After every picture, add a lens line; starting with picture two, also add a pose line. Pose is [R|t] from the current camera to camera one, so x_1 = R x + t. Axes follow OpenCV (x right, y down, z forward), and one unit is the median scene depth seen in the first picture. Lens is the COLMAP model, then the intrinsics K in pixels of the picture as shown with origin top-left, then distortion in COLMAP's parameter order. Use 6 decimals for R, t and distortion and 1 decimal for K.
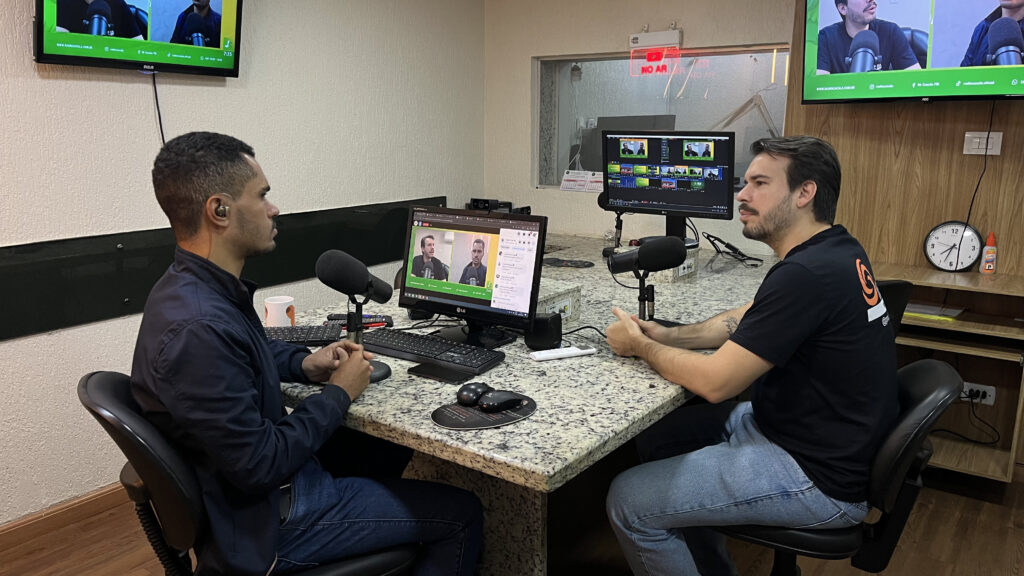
lens RADIAL K [[776.4, 0, 515.0], [0, 776.4, 291.2], [0, 0, 1]] dist [0.048737, -0.061719]
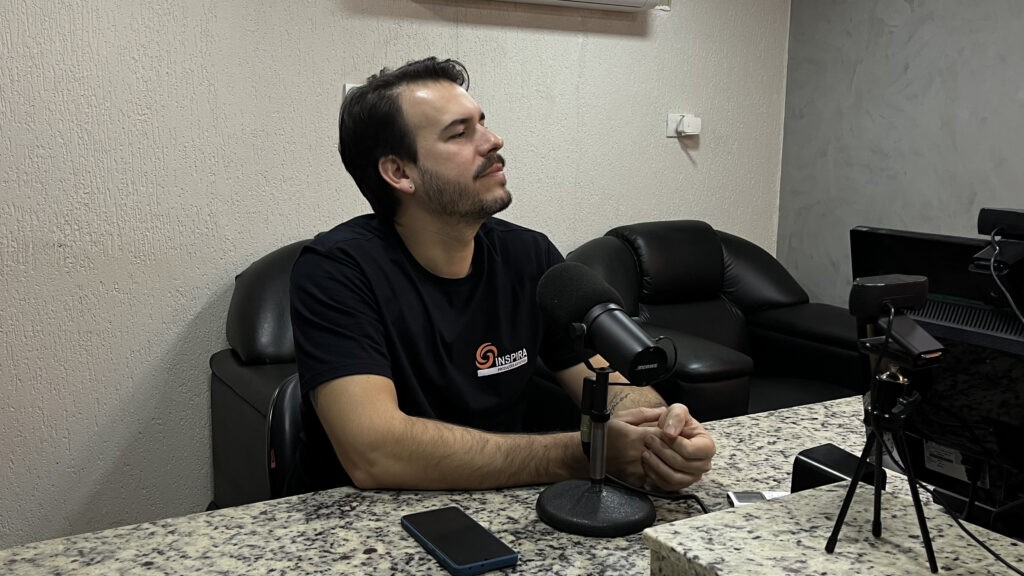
lens RADIAL K [[968.9, 0, 509.0], [0, 968.9, 279.5], [0, 0, 1]] dist [0.028663, 0.000000]
pose [[-0.907621, -0.077955, 0.412490, -0.008842], [0.074538, 0.937066, 0.341103, -0.191622], [-0.413121, 0.340339, -0.844690, 1.092730]]
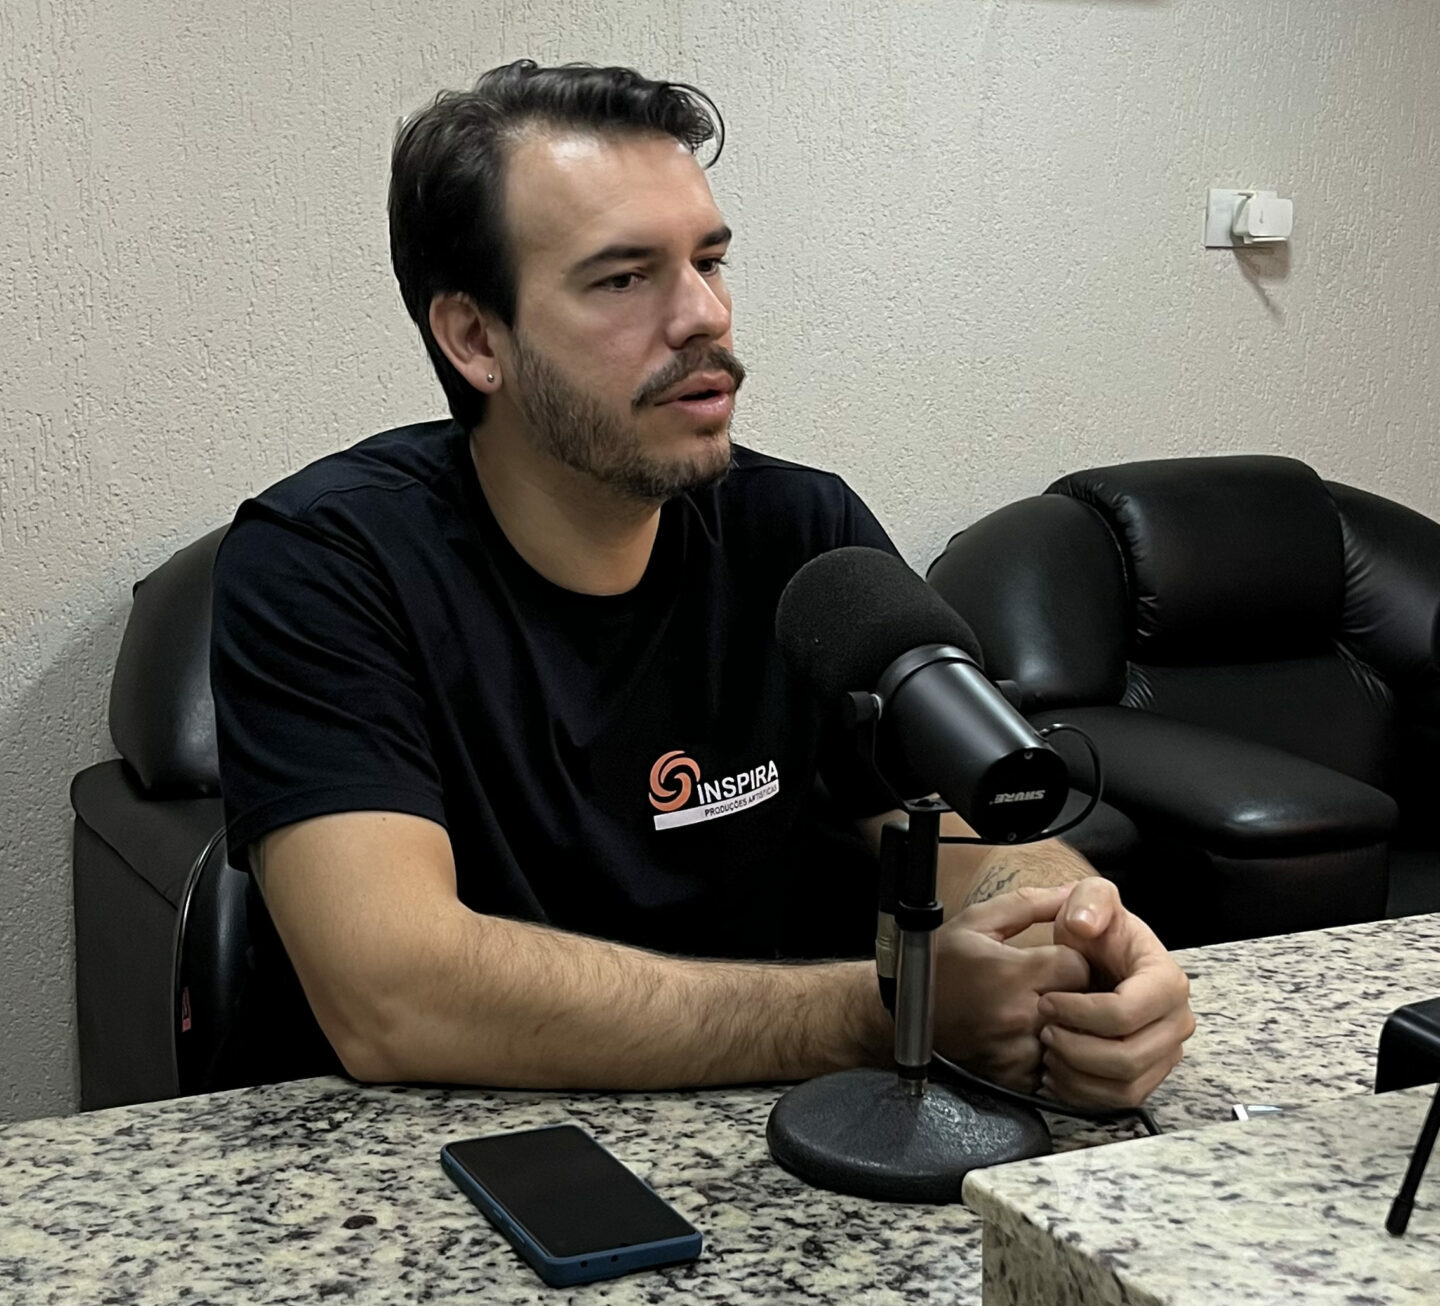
lens RADIAL K [[2417.9, 0, 731.3], [0, 2417.9, 653.4], [0, 0, 1]] dist [0.038483, 0.000000]
pose [[-0.883937, -0.094856, 0.457884, -0.041238], [0.084150, 0.930954, 0.355307, -0.192406], [-0.459972, 0.352600, -0.814923, 1.096997]]
